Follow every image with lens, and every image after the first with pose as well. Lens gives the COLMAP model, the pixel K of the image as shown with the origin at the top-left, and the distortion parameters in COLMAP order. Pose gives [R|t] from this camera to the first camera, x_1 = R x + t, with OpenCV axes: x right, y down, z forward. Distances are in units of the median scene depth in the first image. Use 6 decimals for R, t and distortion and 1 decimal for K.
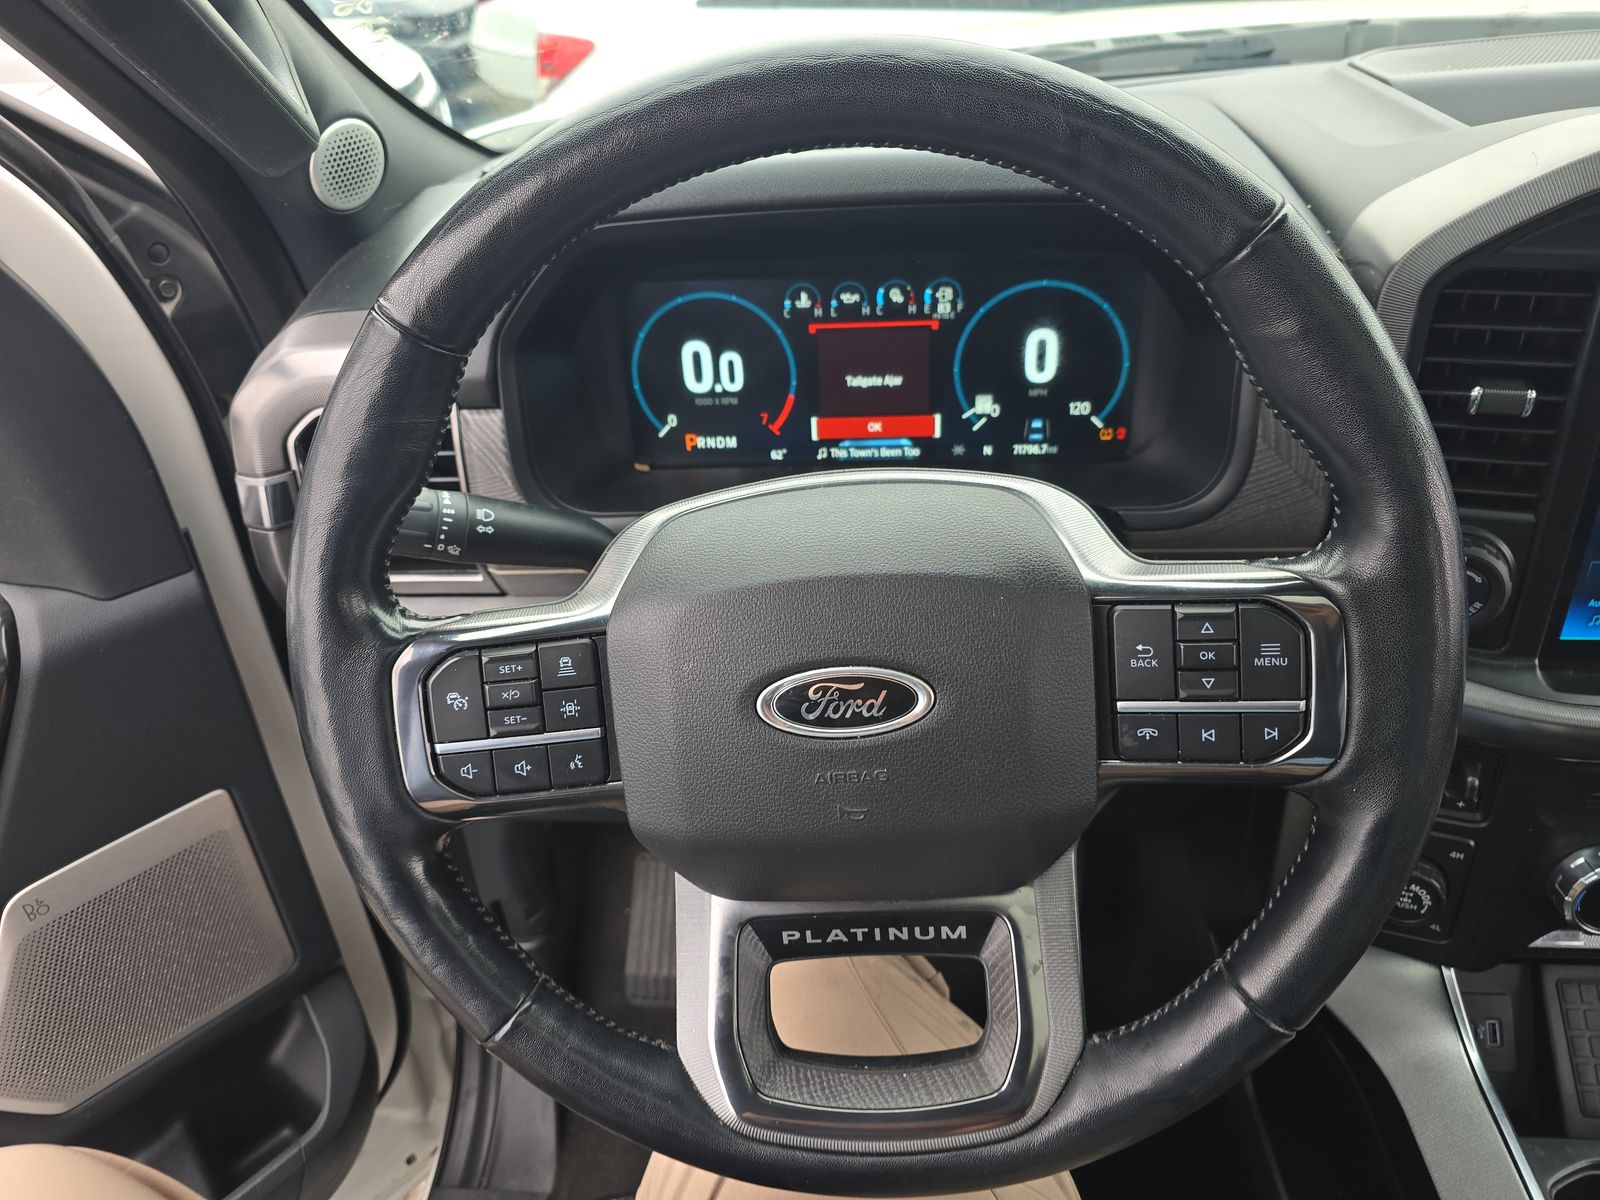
lens RADIAL K [[1093.6, 0, 757.7], [0, 1093.6, 604.7], [0, 0, 1]] dist [0.004970, -0.000167]
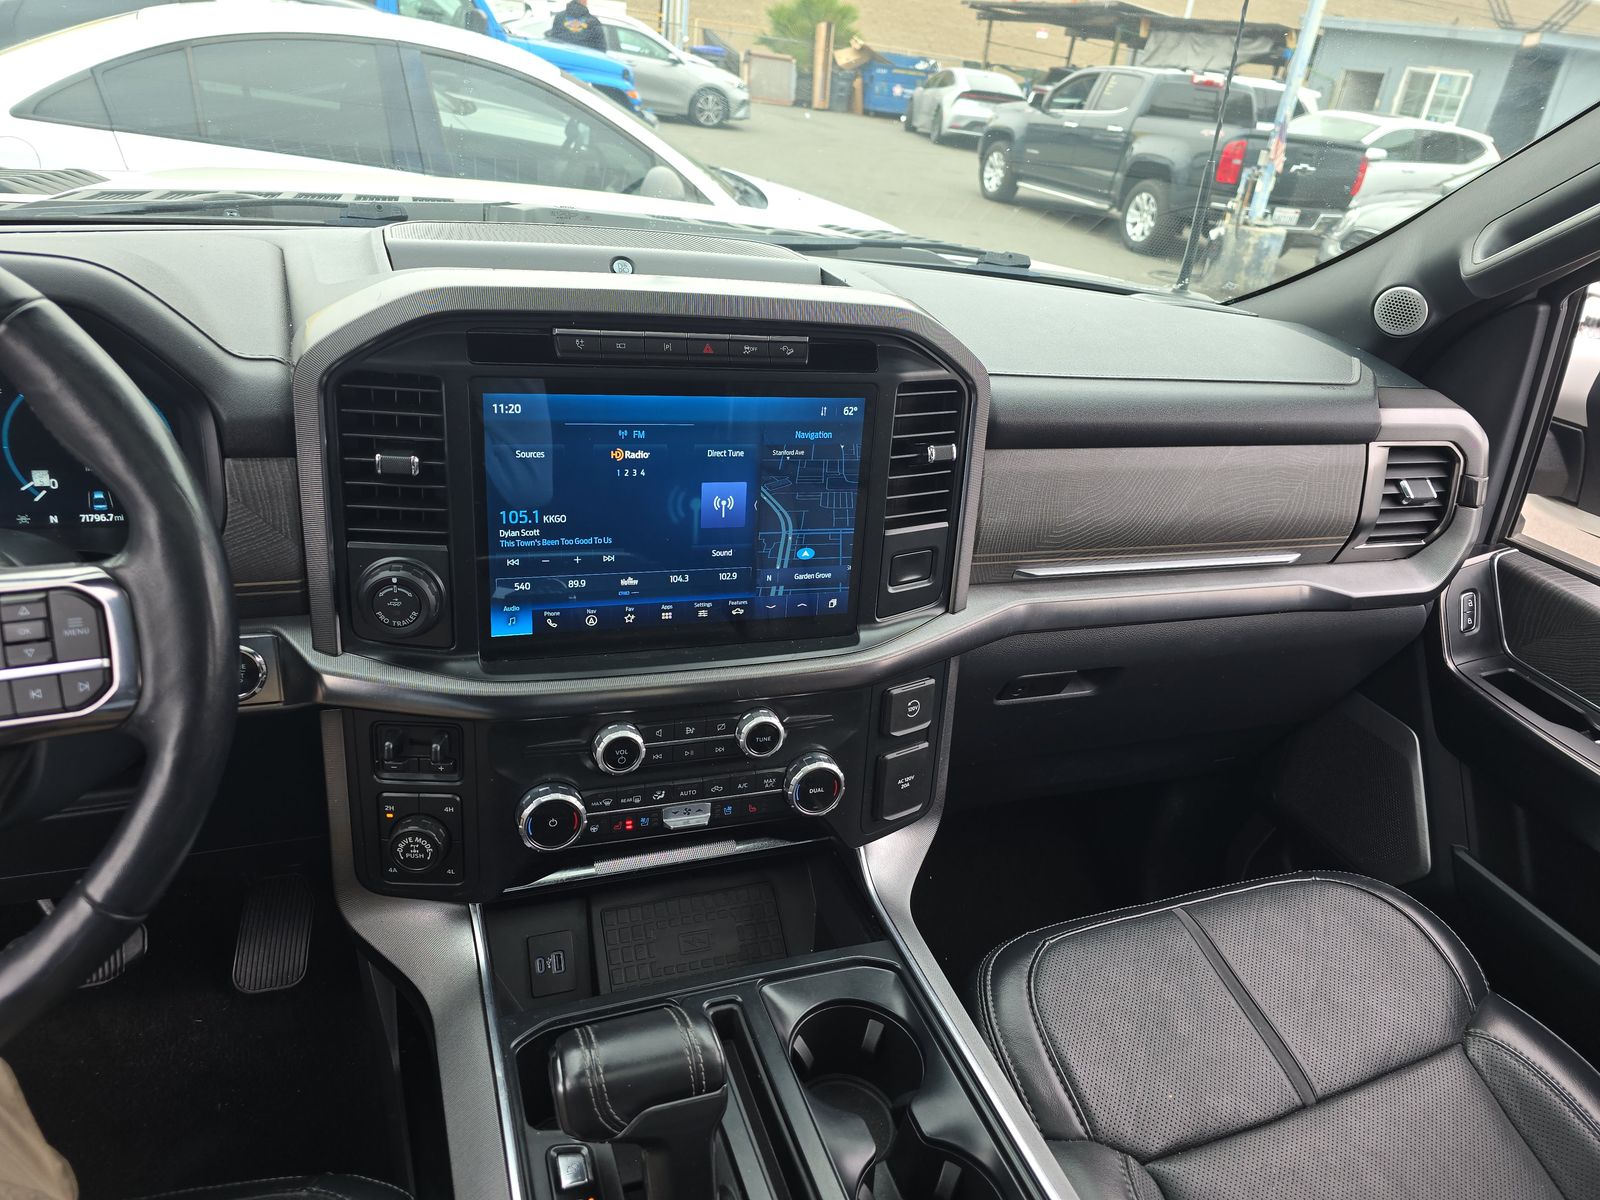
lens RADIAL K [[1093.6, 0, 757.7], [0, 1093.6, 604.7], [0, 0, 1]] dist [0.004970, -0.000167]
pose [[0.883255, -0.052117, 0.465987, 0.424814], [0.107108, 0.989954, -0.092300, 0.169326], [-0.456495, 0.131436, 0.879964, -0.413455]]
